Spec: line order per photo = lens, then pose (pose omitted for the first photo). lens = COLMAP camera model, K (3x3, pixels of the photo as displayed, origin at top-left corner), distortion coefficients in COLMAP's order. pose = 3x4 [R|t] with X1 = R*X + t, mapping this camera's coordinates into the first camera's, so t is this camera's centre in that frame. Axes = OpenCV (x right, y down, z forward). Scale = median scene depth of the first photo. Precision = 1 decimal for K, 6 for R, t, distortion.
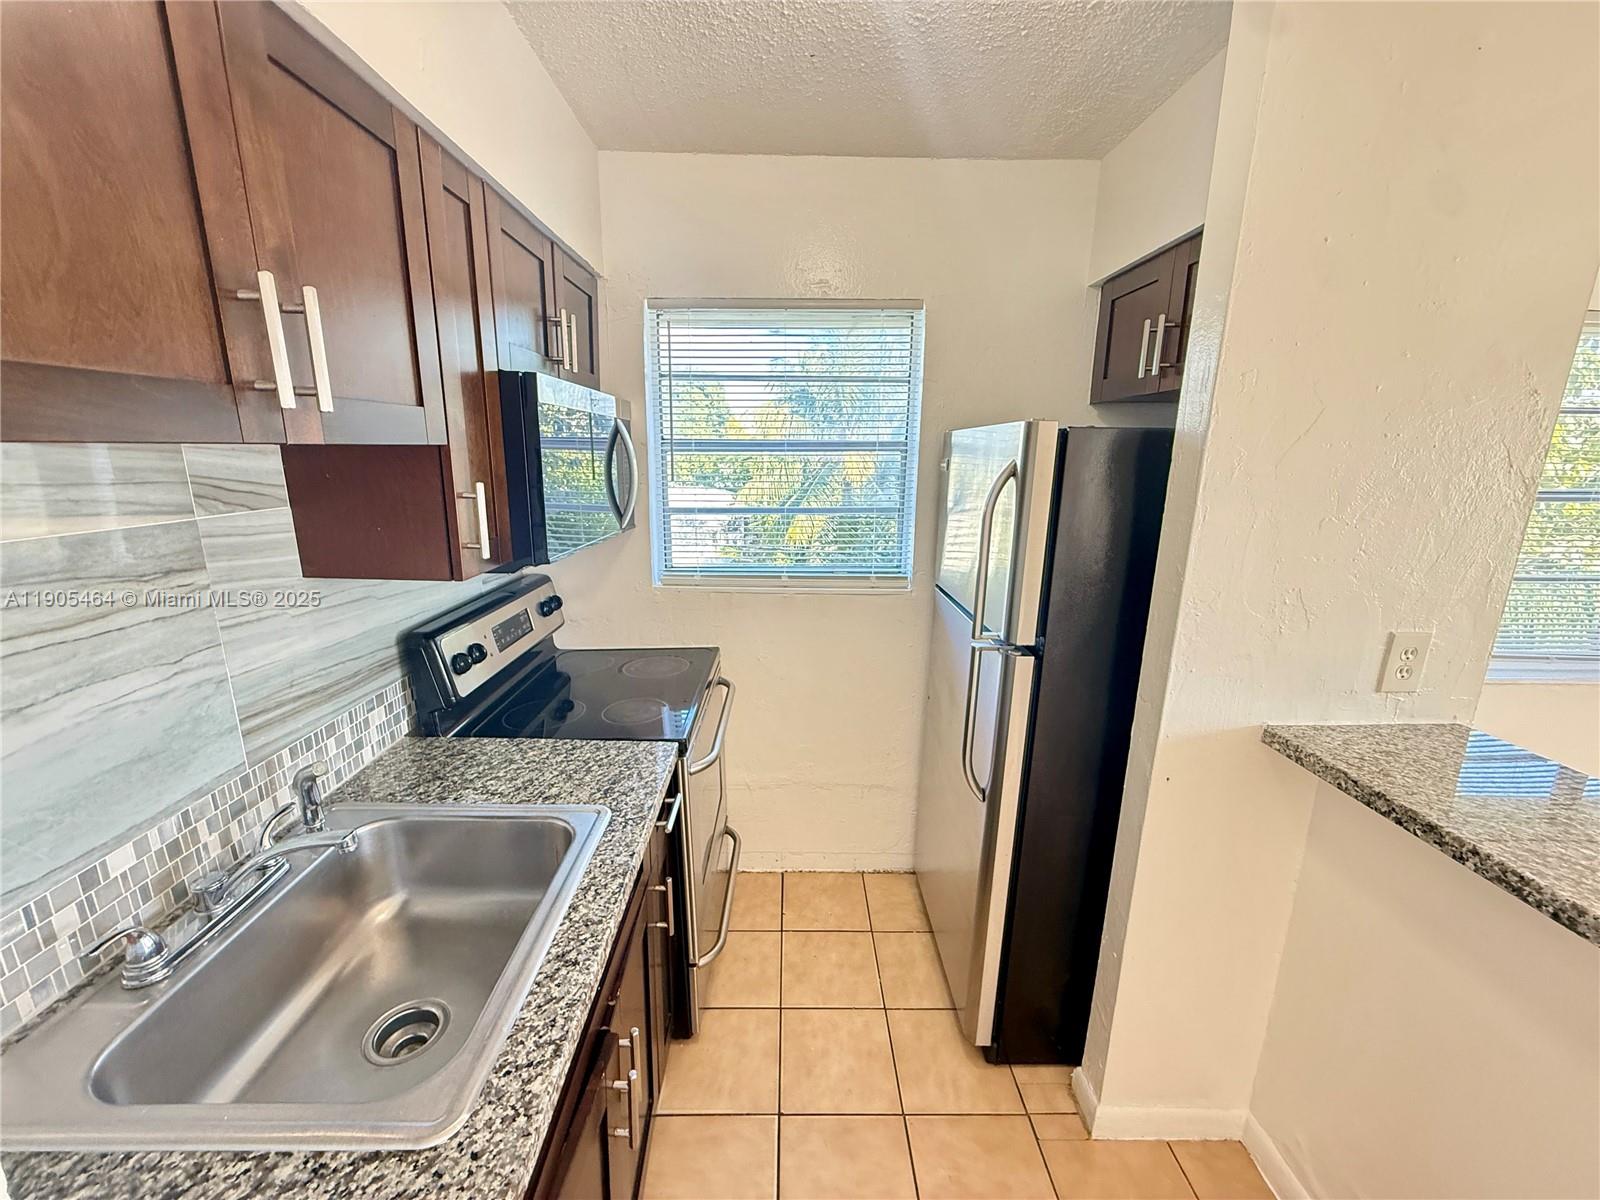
lens RADIAL K [[636.9, 0, 796.3], [0, 636.9, 603.8], [0, 0, 1]] dist [-0.000535, -0.000302]
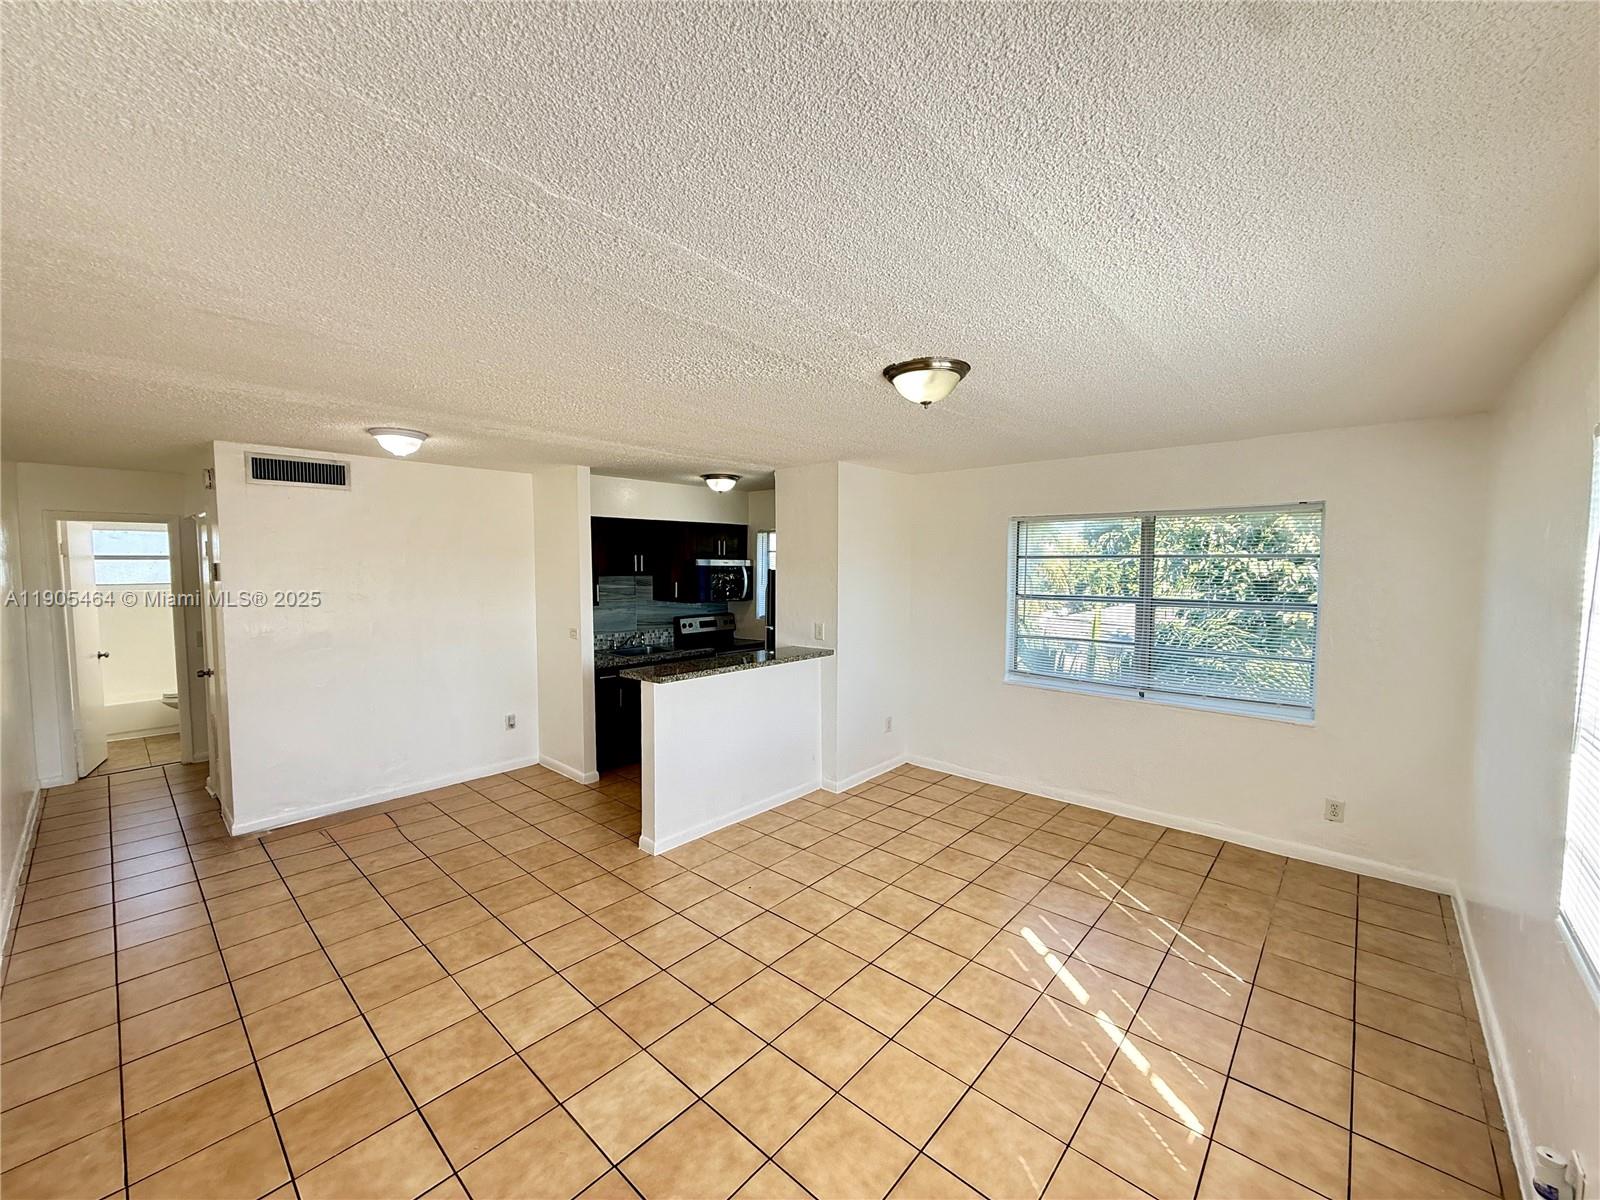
lens RADIAL K [[636.9, 0, 796.3], [0, 636.9, 603.8], [0, 0, 1]] dist [-0.000535, -0.000302]
pose [[0.734142, 0.038541, -0.677901, 3.579110], [-0.158459, 0.980545, -0.115858, 0.406576], [0.660247, 0.192476, 0.725966, -1.978378]]
